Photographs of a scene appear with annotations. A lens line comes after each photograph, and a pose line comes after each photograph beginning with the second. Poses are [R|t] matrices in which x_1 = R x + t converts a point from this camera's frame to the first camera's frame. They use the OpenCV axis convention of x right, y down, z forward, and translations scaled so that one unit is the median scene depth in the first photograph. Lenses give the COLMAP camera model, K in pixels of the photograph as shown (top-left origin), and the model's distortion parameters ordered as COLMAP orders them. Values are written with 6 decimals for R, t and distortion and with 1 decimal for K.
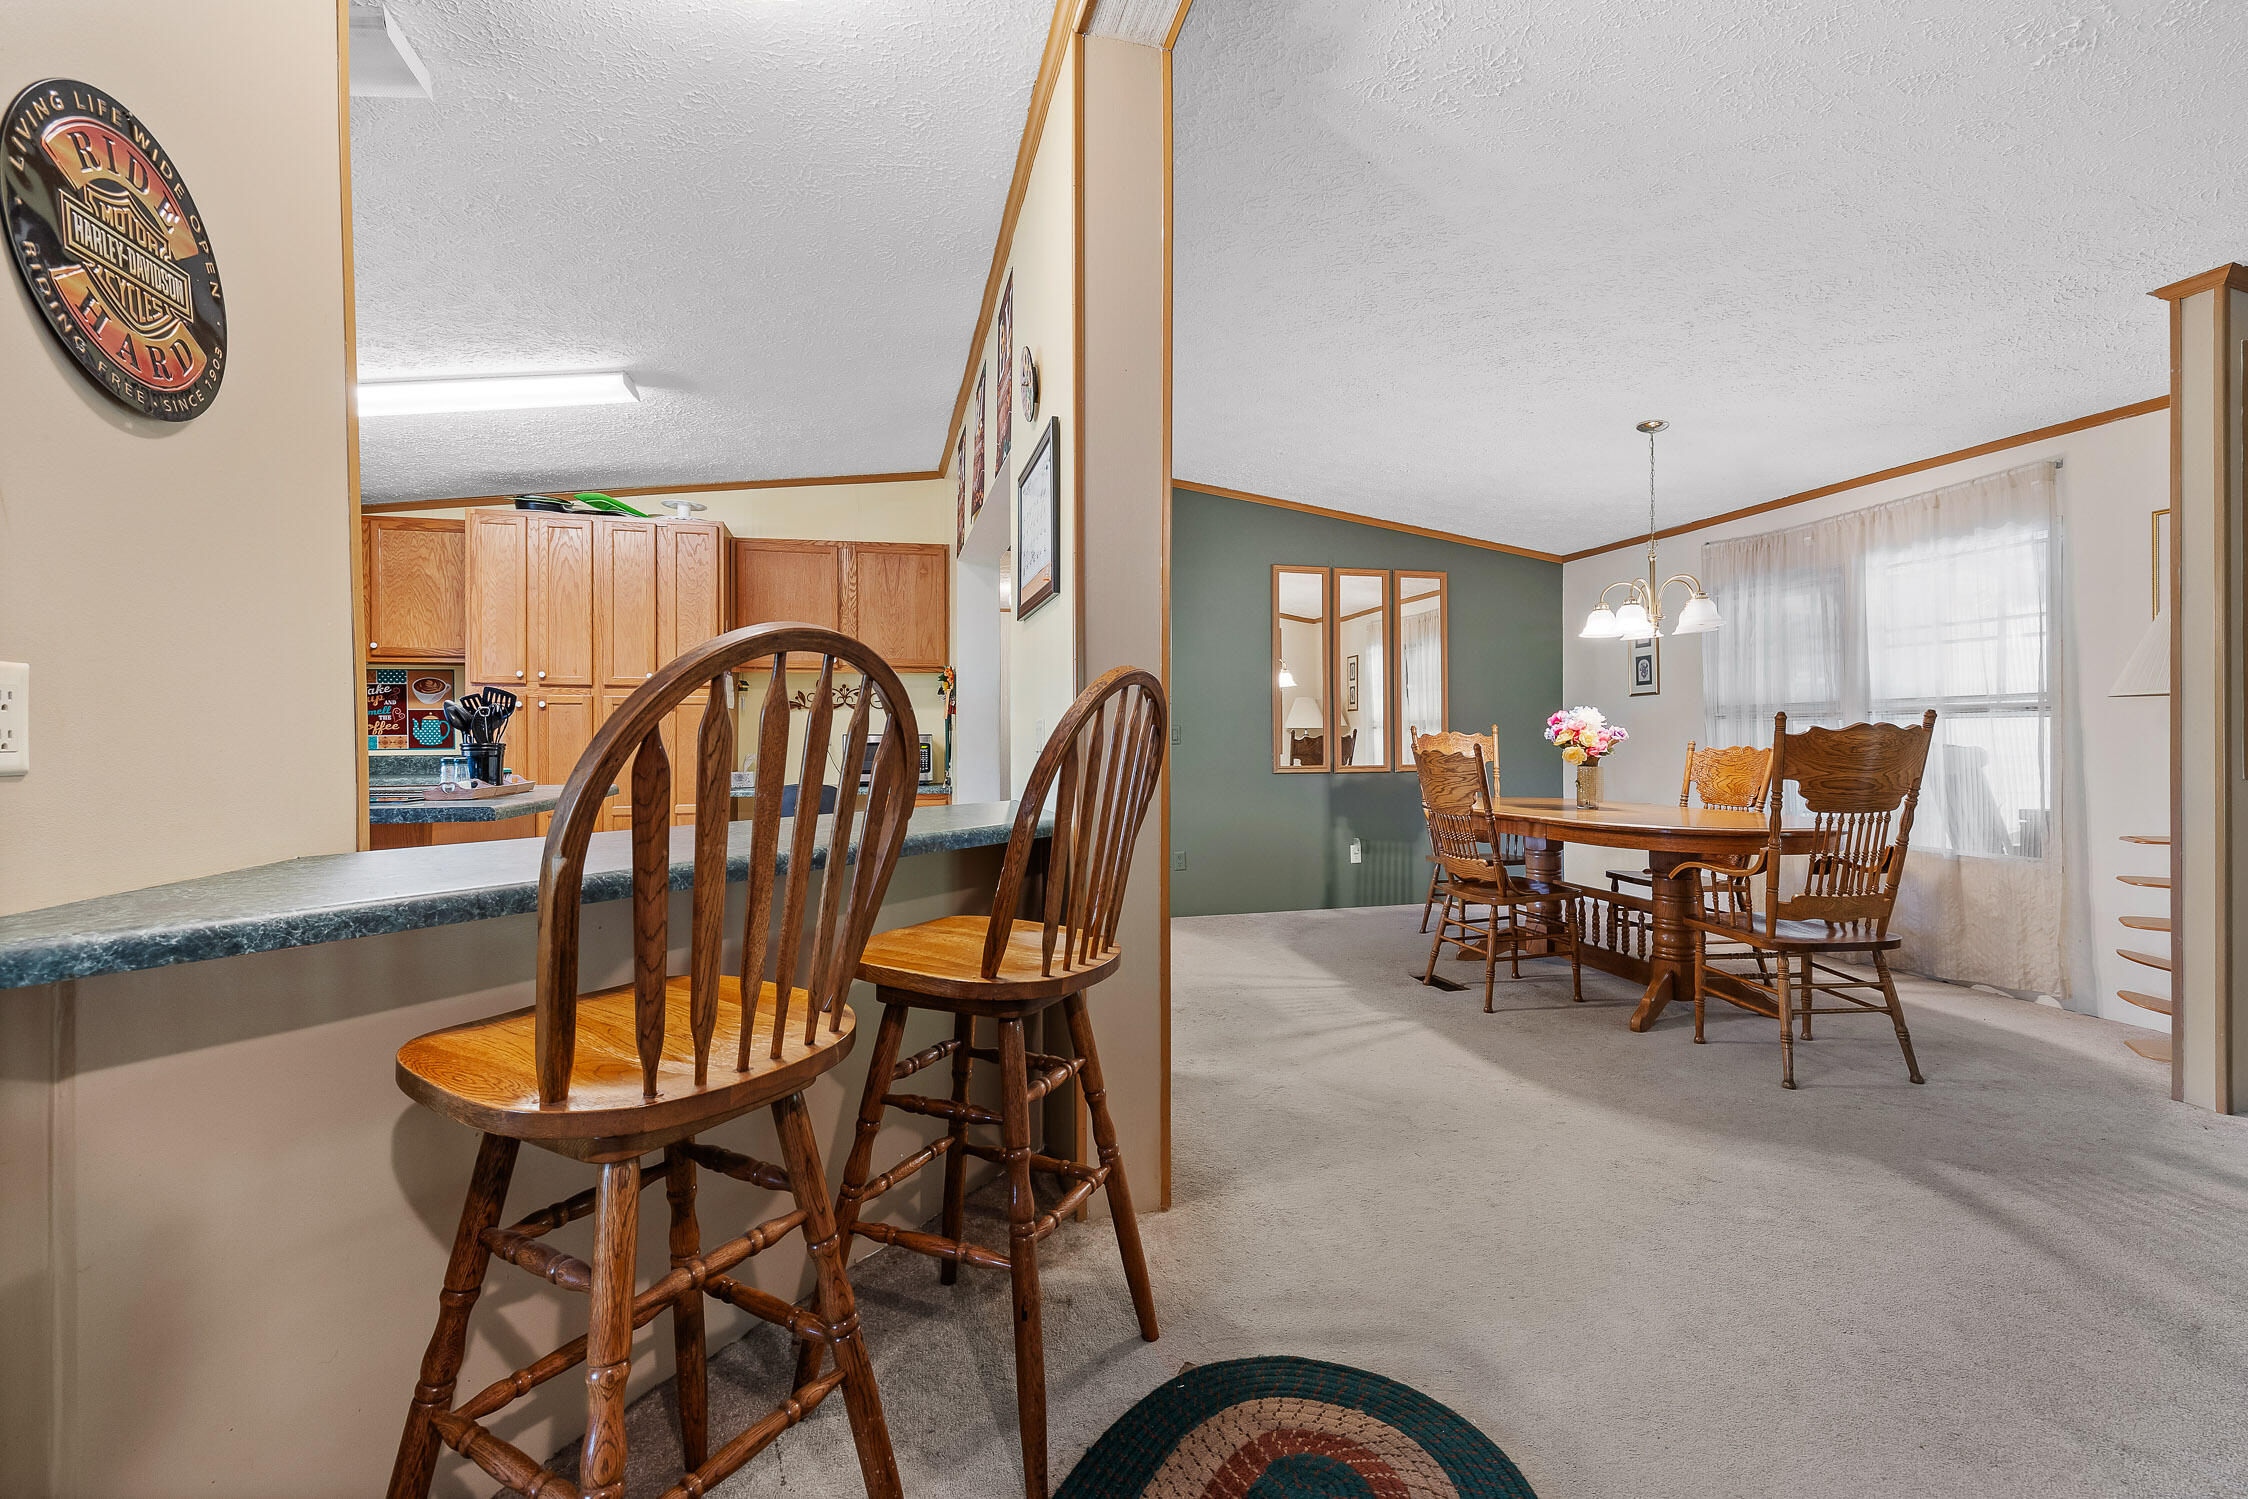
lens RADIAL K [[948.6, 0, 1112.6], [0, 948.6, 747.0], [0, 0, 1]] dist [-0.003874, -0.000192]
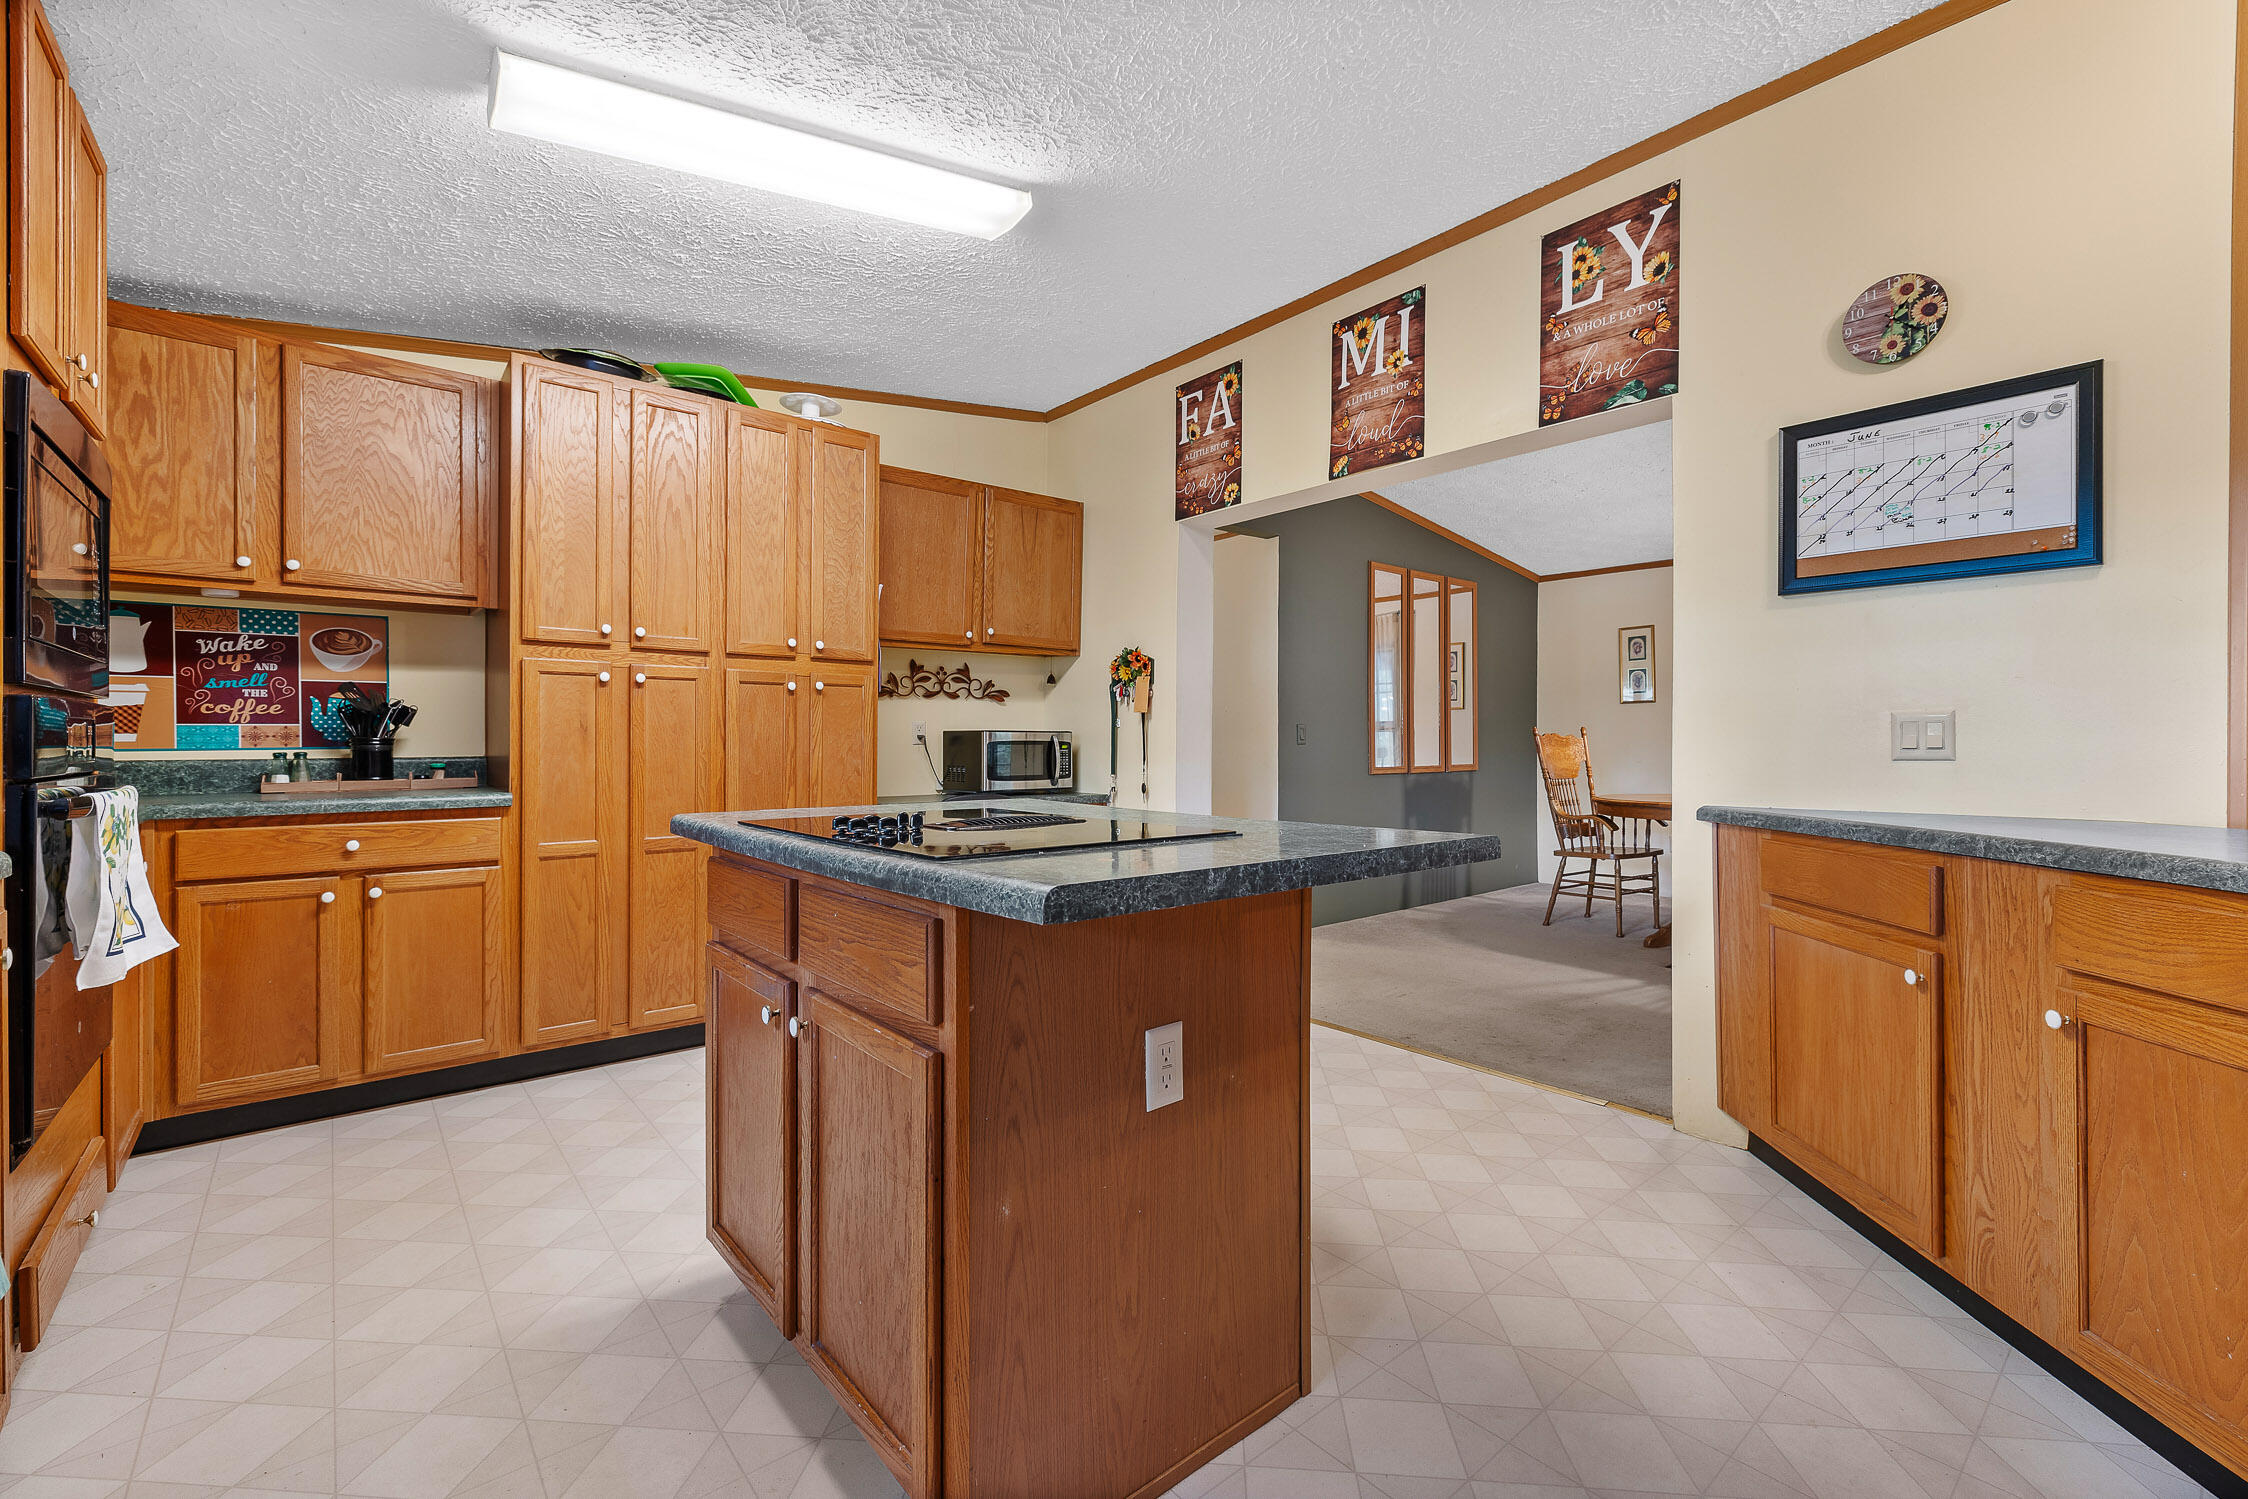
lens RADIAL K [[948.6, 0, 1121.6], [0, 948.6, 745.6], [0, 0, 1]] dist [-0.003874, -0.000192]
pose [[0.903963, 0.002861, 0.427602, -0.538819], [-0.000396, 0.999983, -0.005855, 0.003956], [-0.427611, 0.005124, 0.903948, 0.257554]]
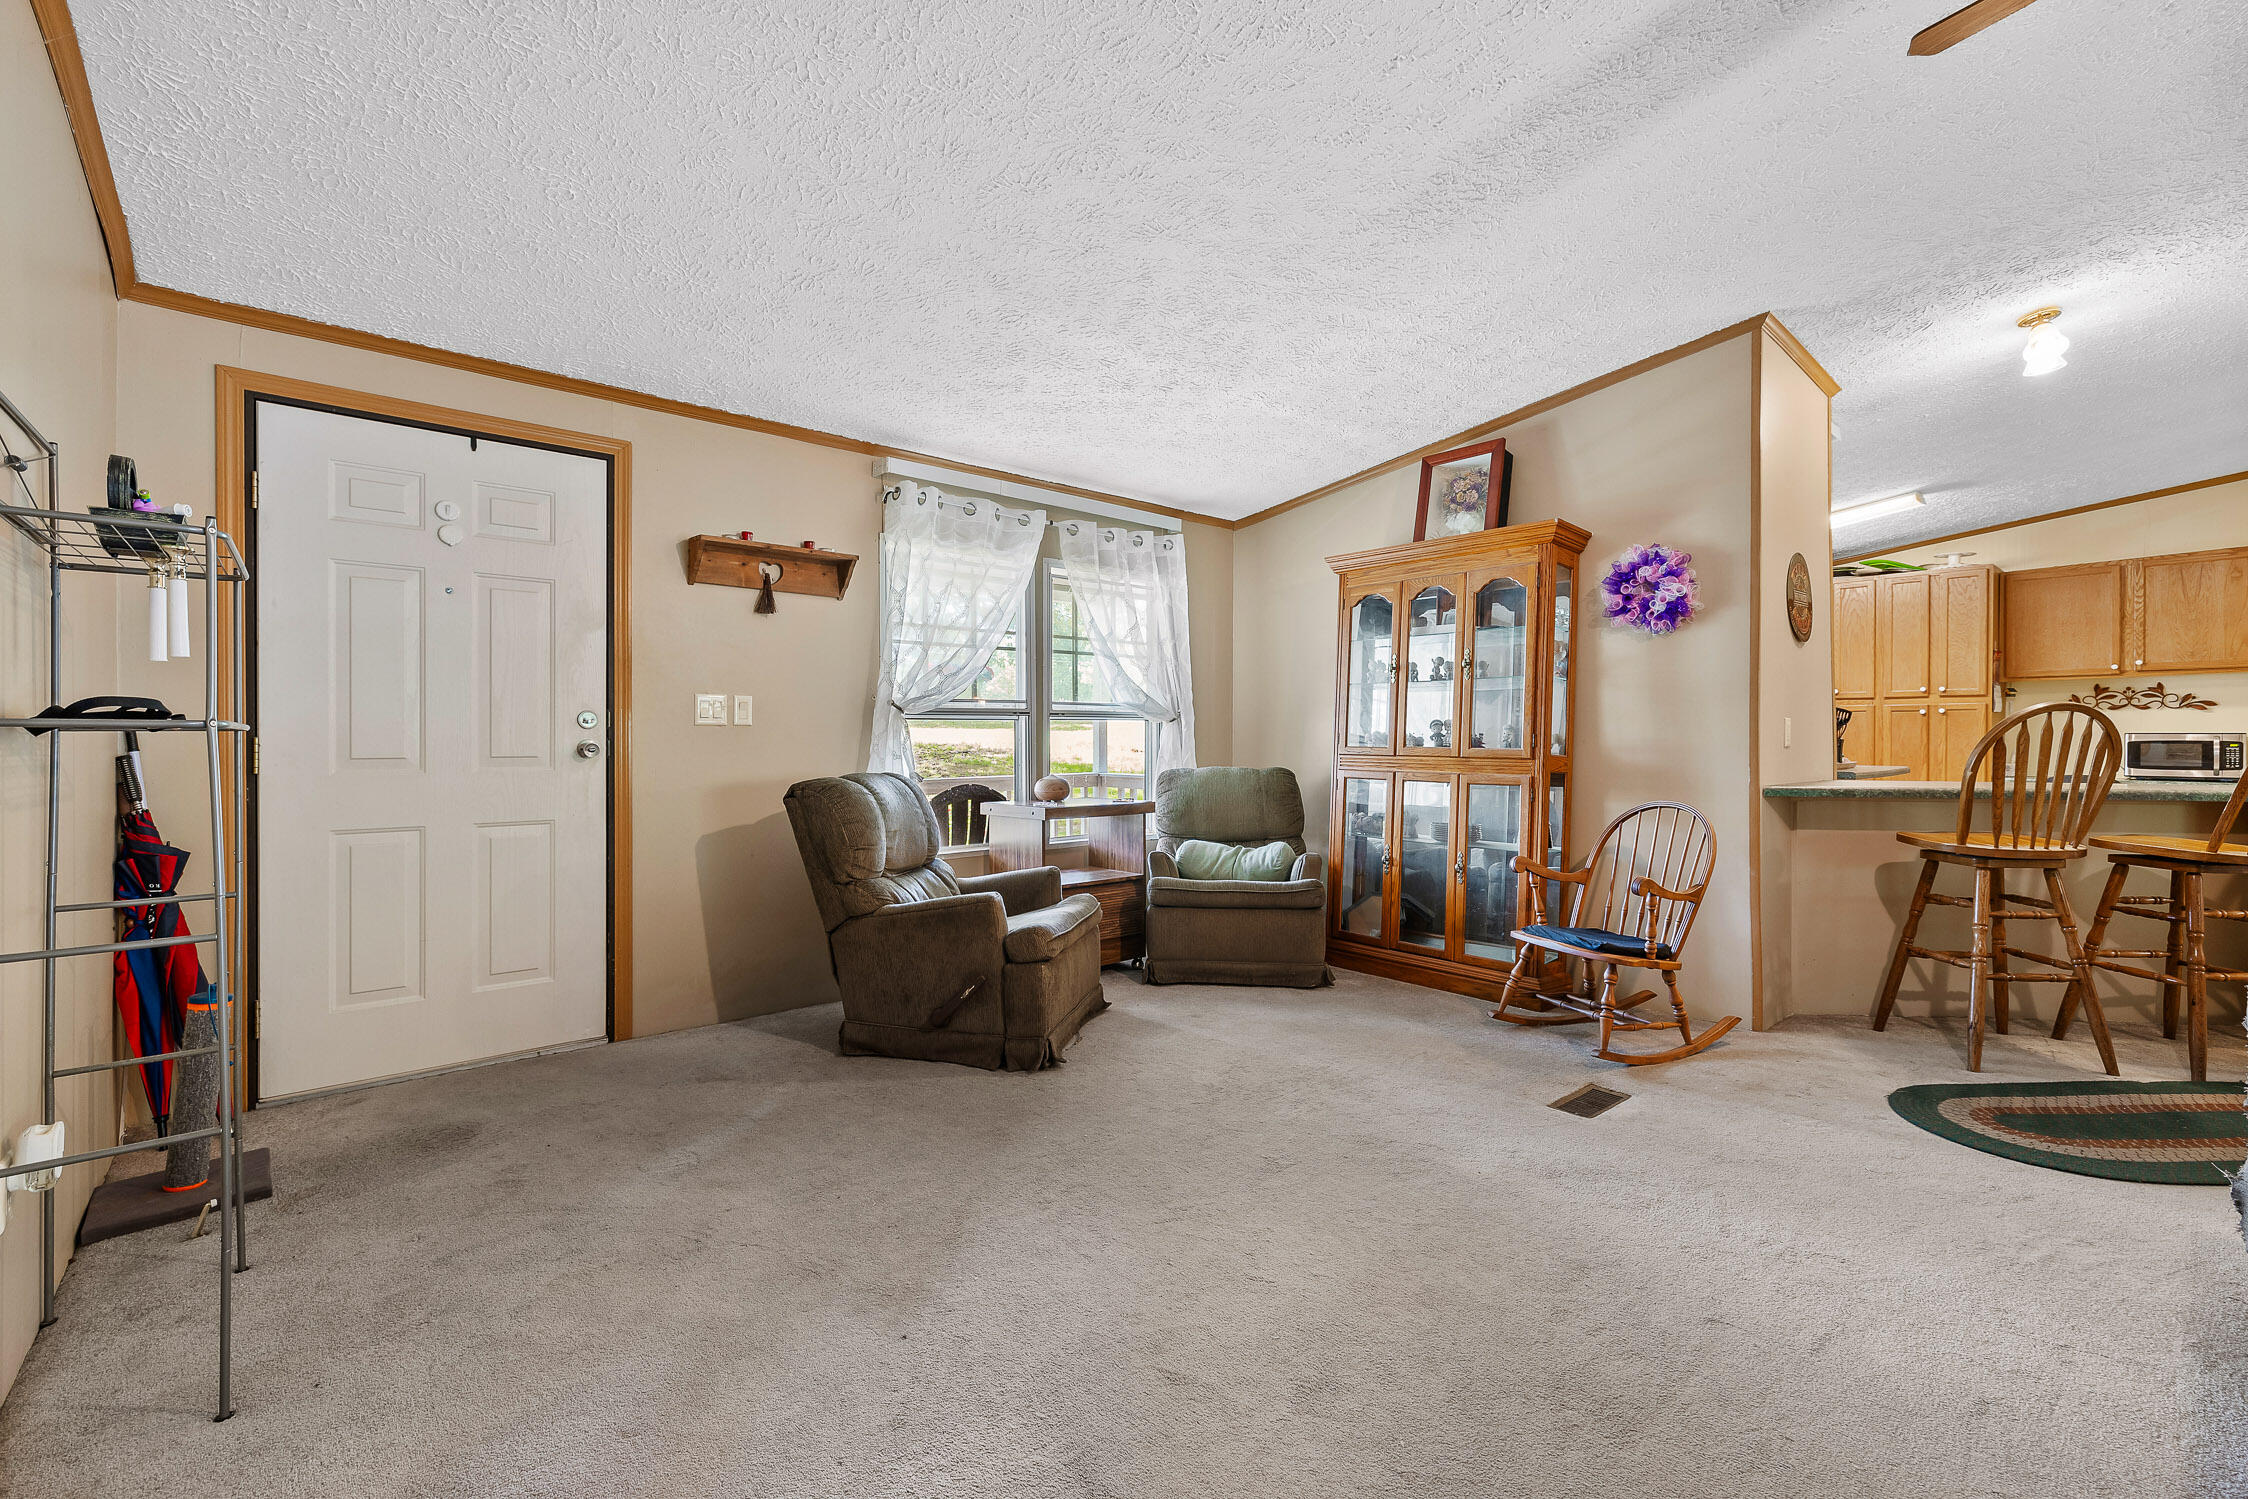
lens RADIAL K [[948.6, 0, 1119.0], [0, 948.6, 739.0], [0, 0, 1]] dist [-0.003874, -0.000192]
pose [[0.438865, 0.014175, -0.898441, 0.205088], [-0.006550, 0.999899, 0.012576, -0.013415], [0.898529, 0.000365, 0.438914, -0.579762]]
